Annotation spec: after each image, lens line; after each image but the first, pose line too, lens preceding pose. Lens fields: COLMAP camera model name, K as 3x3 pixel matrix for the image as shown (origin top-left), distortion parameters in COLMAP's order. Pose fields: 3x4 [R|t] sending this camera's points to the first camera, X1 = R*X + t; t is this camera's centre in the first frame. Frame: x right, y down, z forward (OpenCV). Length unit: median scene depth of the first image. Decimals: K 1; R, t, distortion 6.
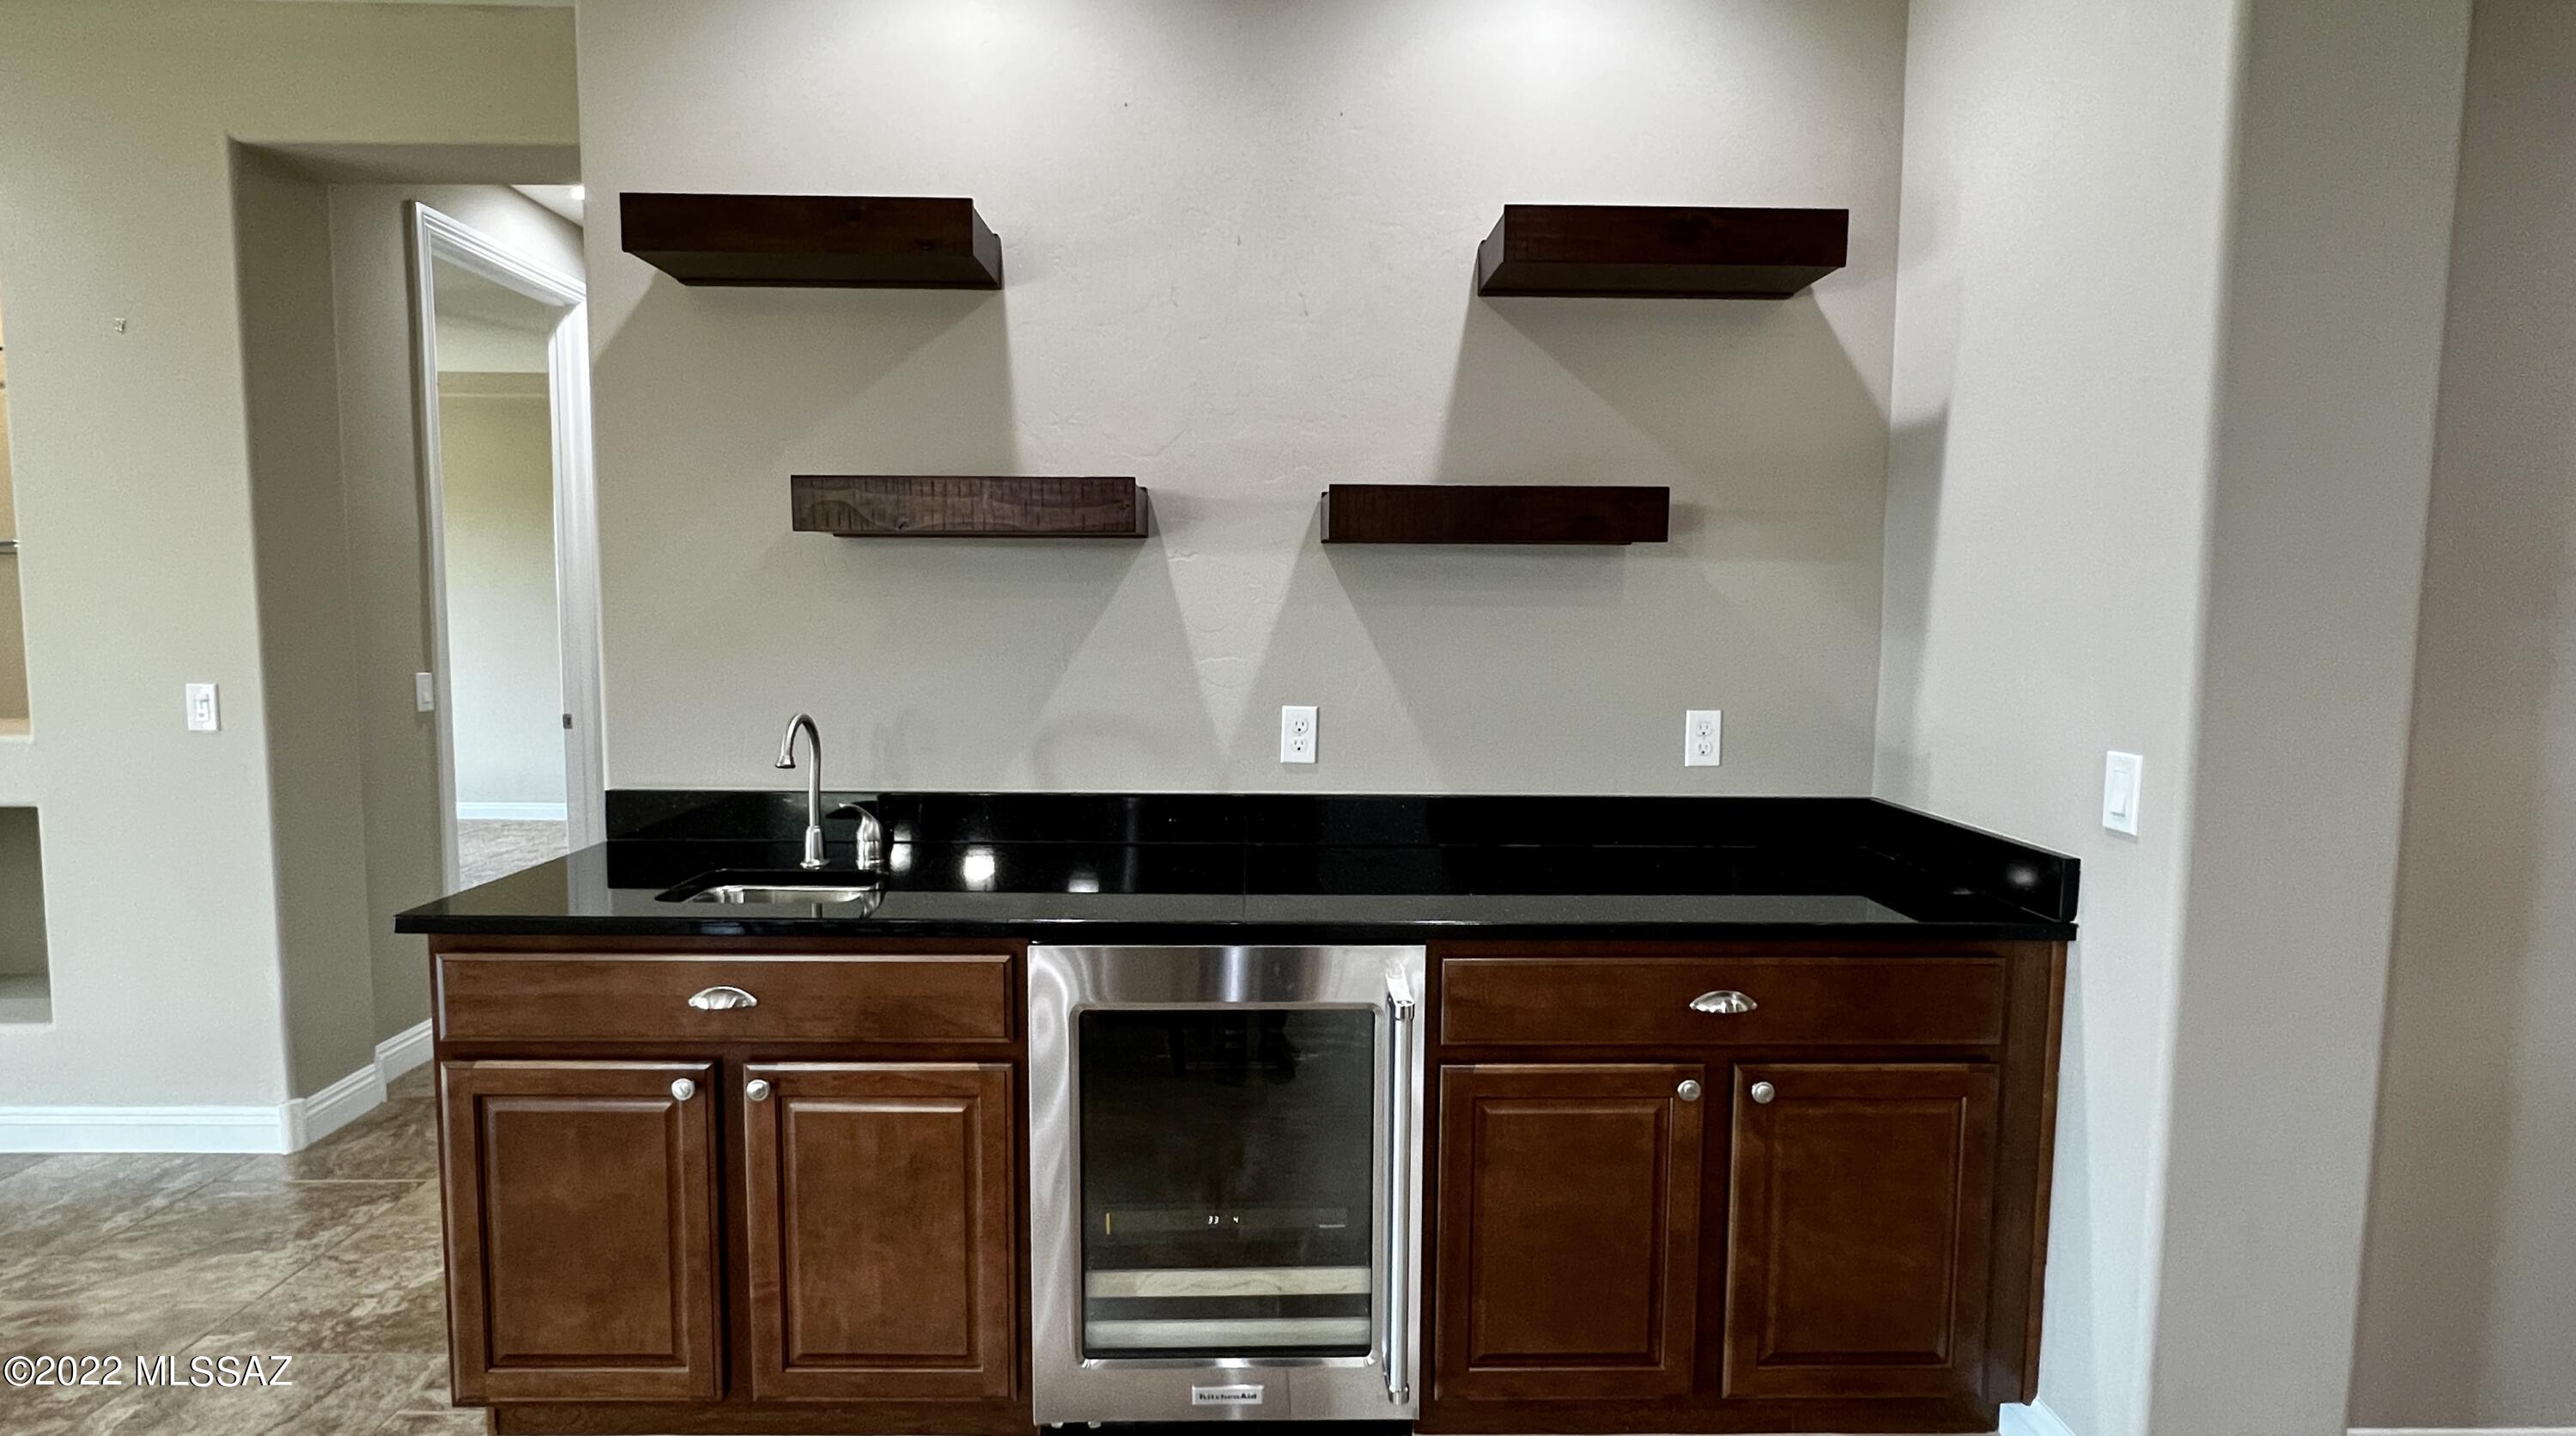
lens RADIAL K [[1214.0, 0, 1268.3], [0, 1214.0, 716.5], [0, 0, 1]] dist [-0.003244, 0.000548]
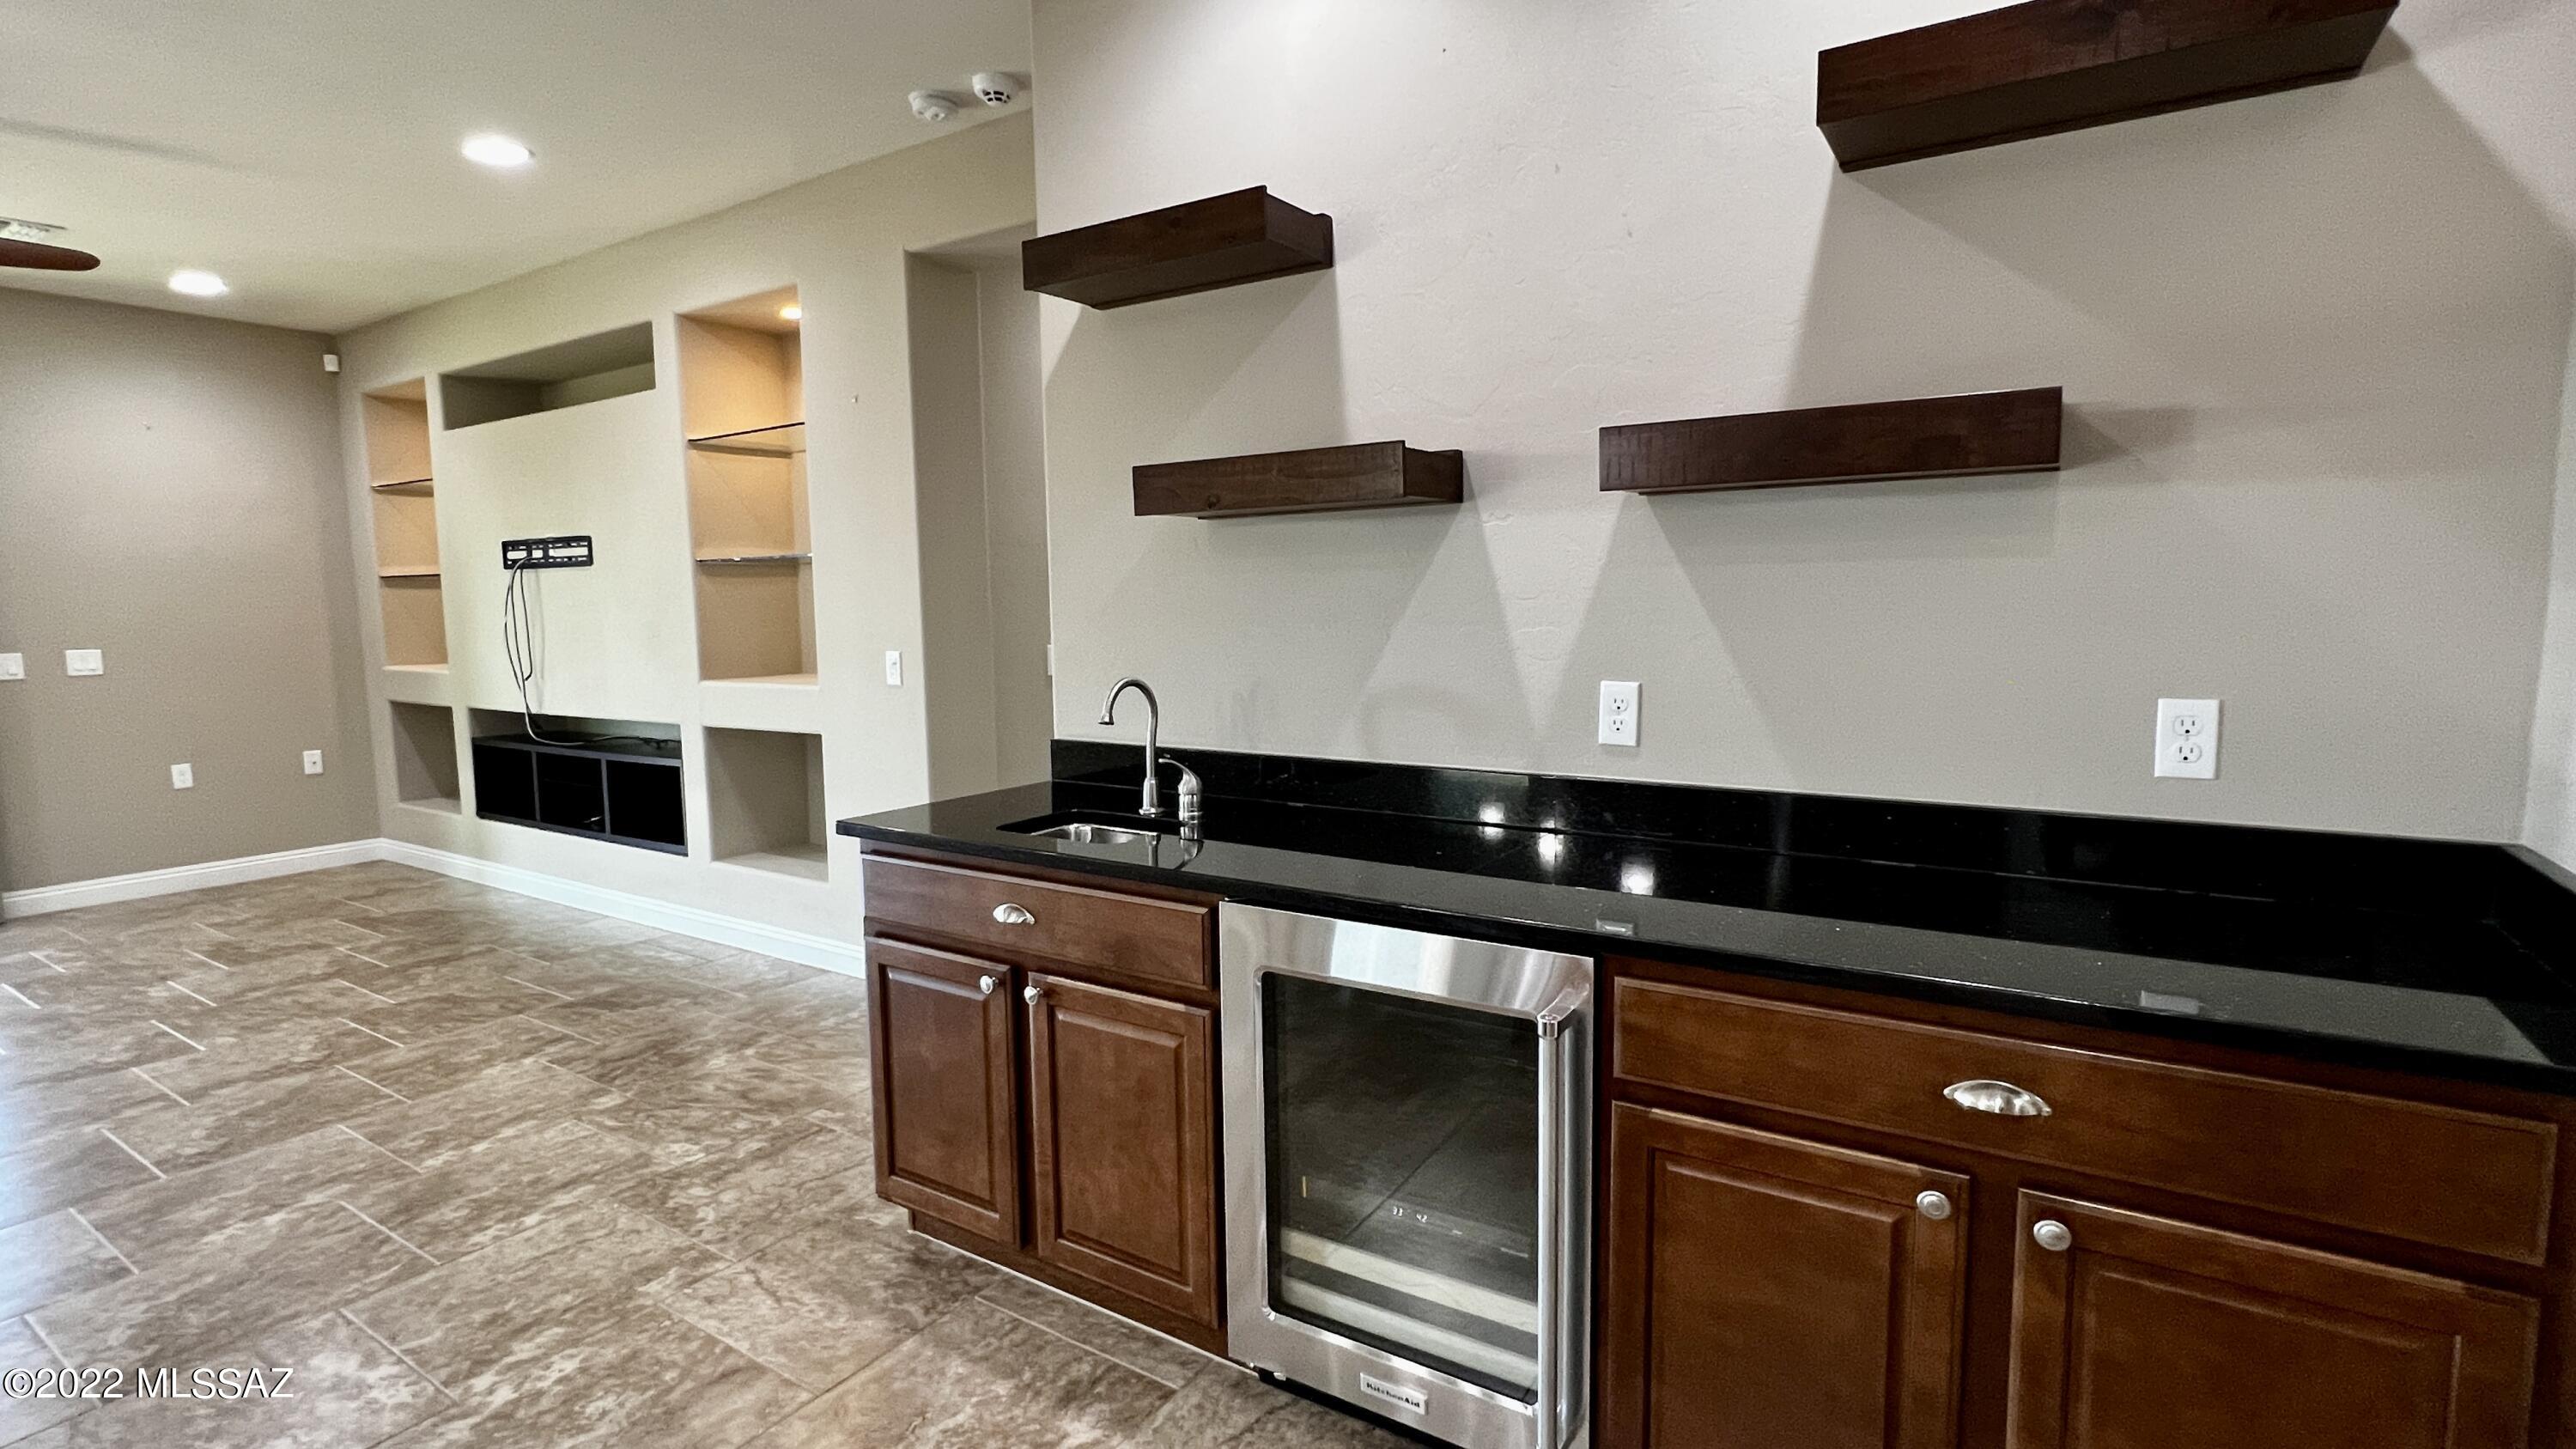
lens RADIAL K [[1196.2, 0, 1288.0], [0, 1196.2, 724.5], [0, 0, 1]] dist [-0.001745, -0.000377]
pose [[0.830578, 0.039996, -0.555464, 0.404555], [-0.027362, 0.999144, 0.031030, 0.003248], [0.556230, -0.010574, 0.830961, 0.174026]]
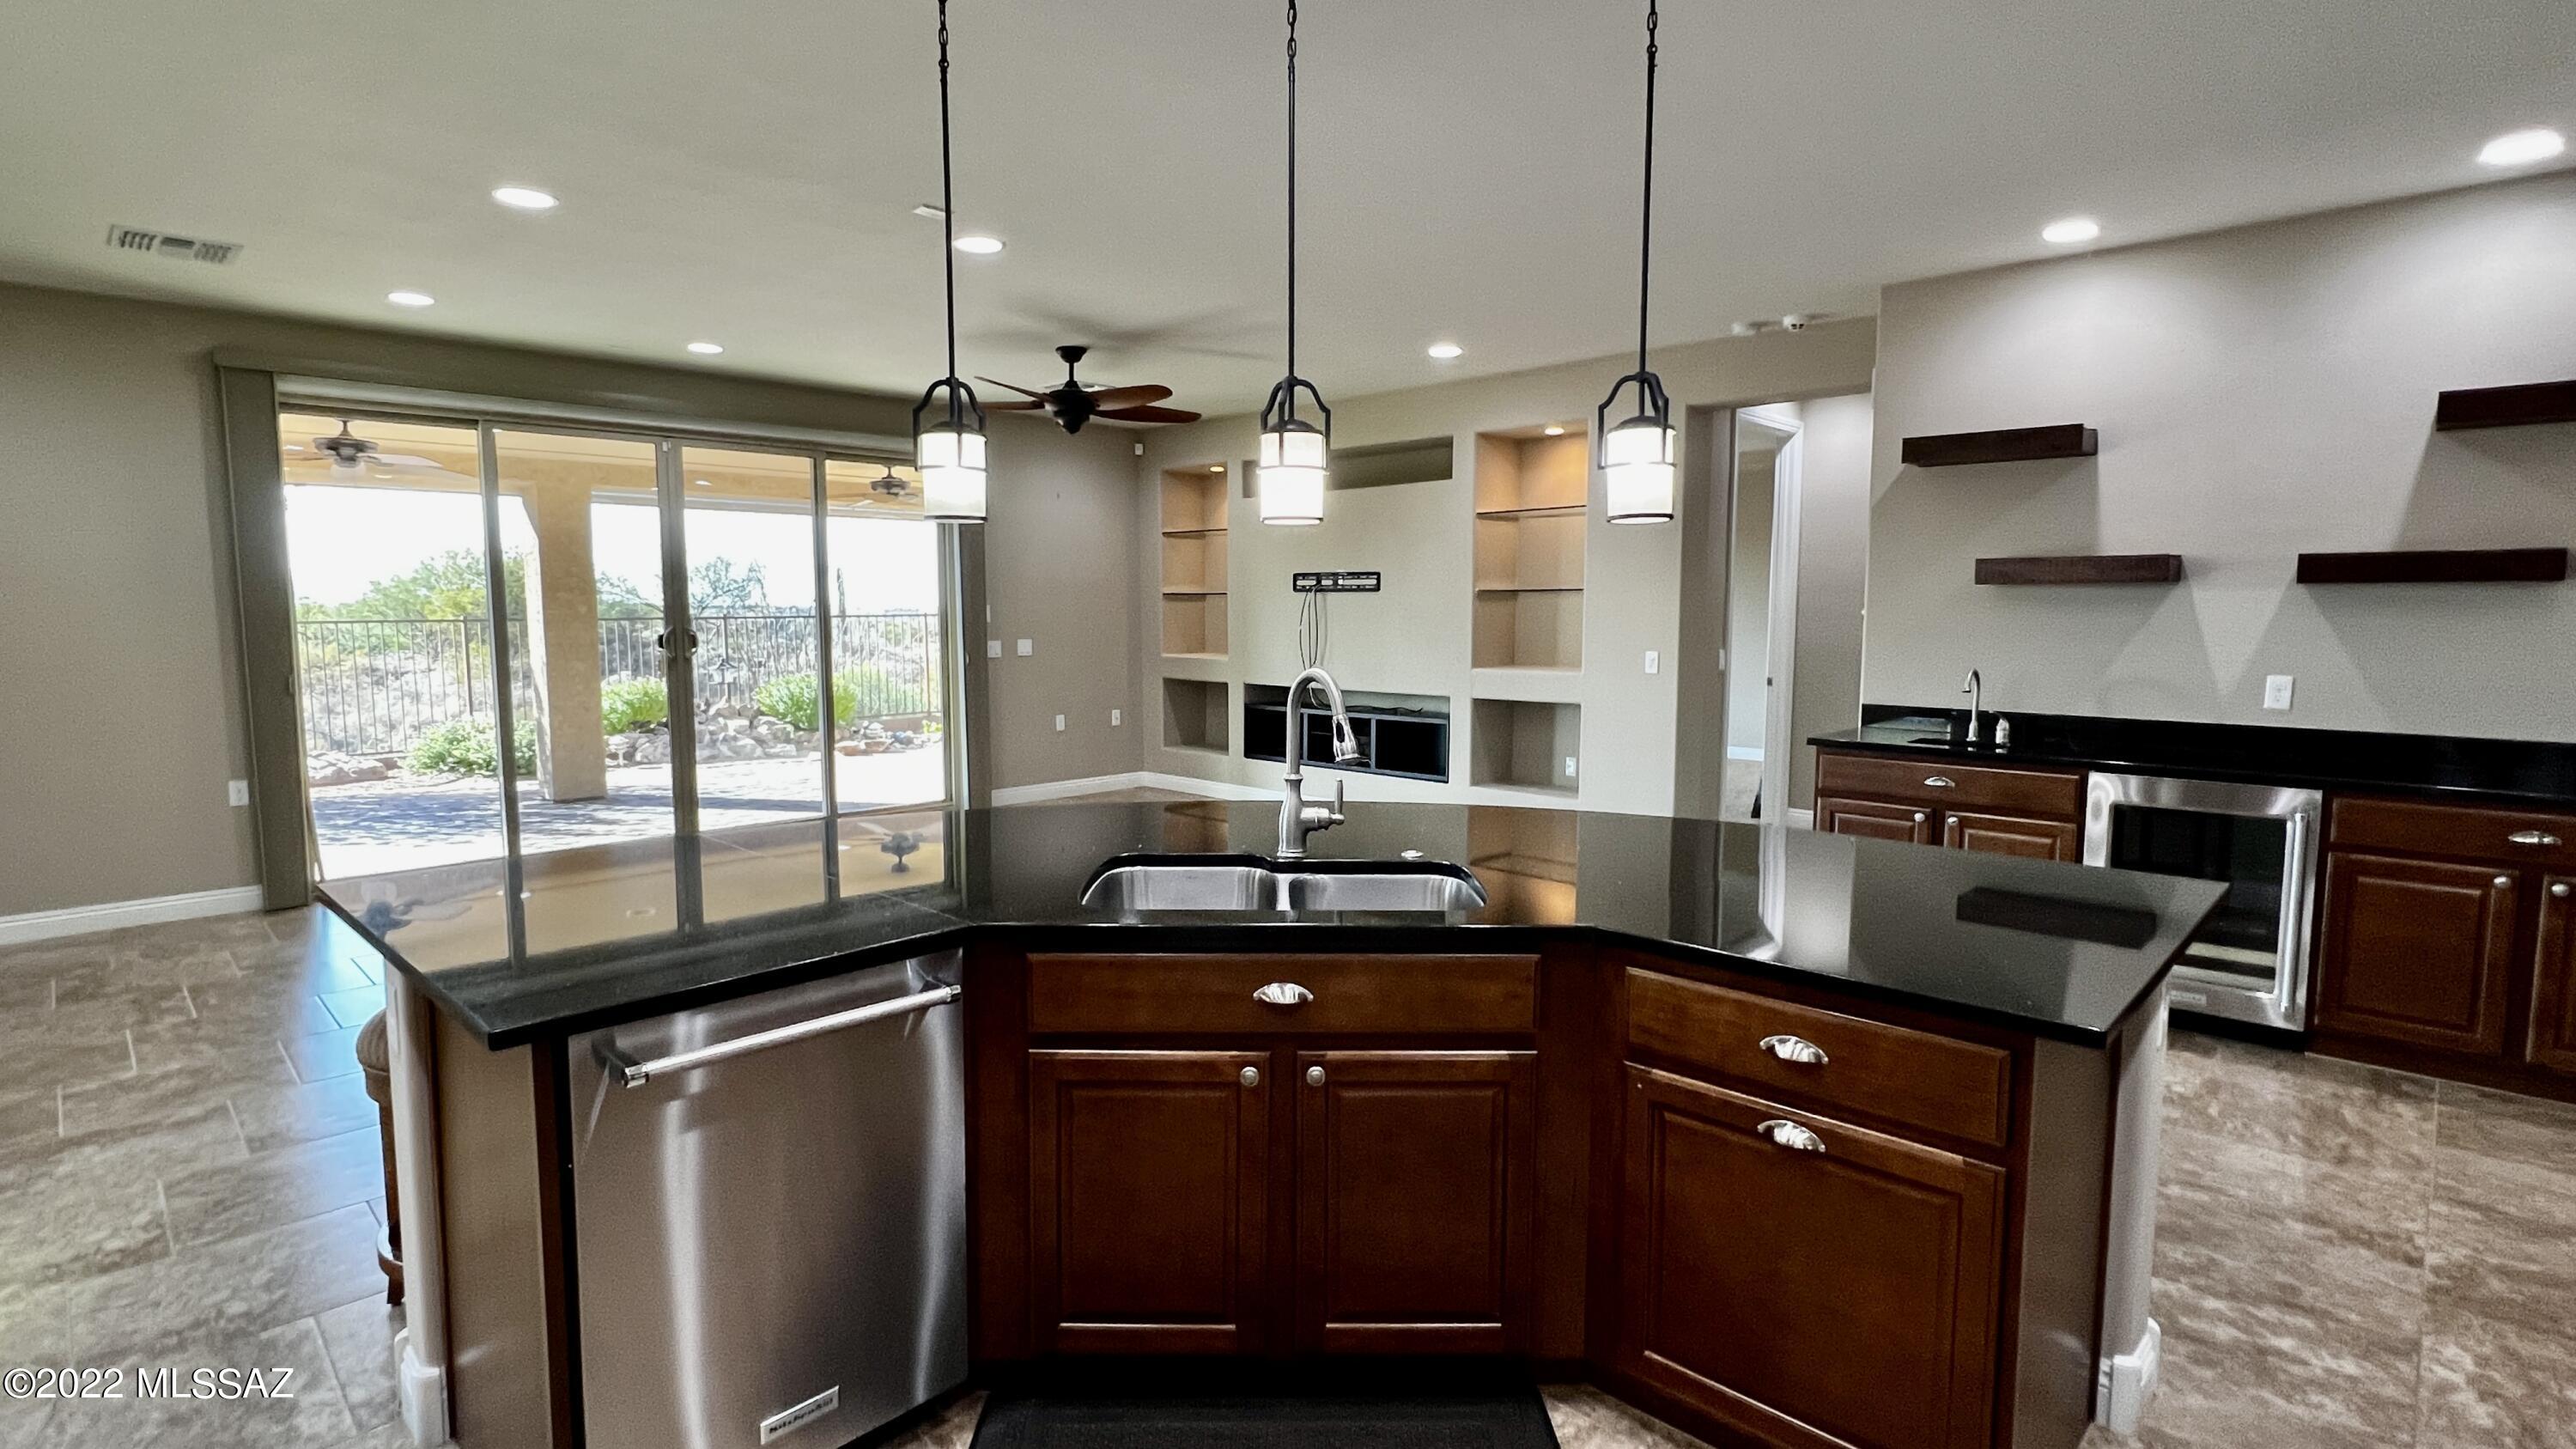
lens RADIAL K [[1211.5, 0, 1277.2], [0, 1211.5, 722.8], [0, 0, 1]] dist [-0.000468, 0.000032]
pose [[0.705322, 0.062045, -0.706167, 0.310885], [-0.055517, 0.997937, 0.032230, 0.105843], [0.706710, 0.016472, 0.707312, -1.609268]]
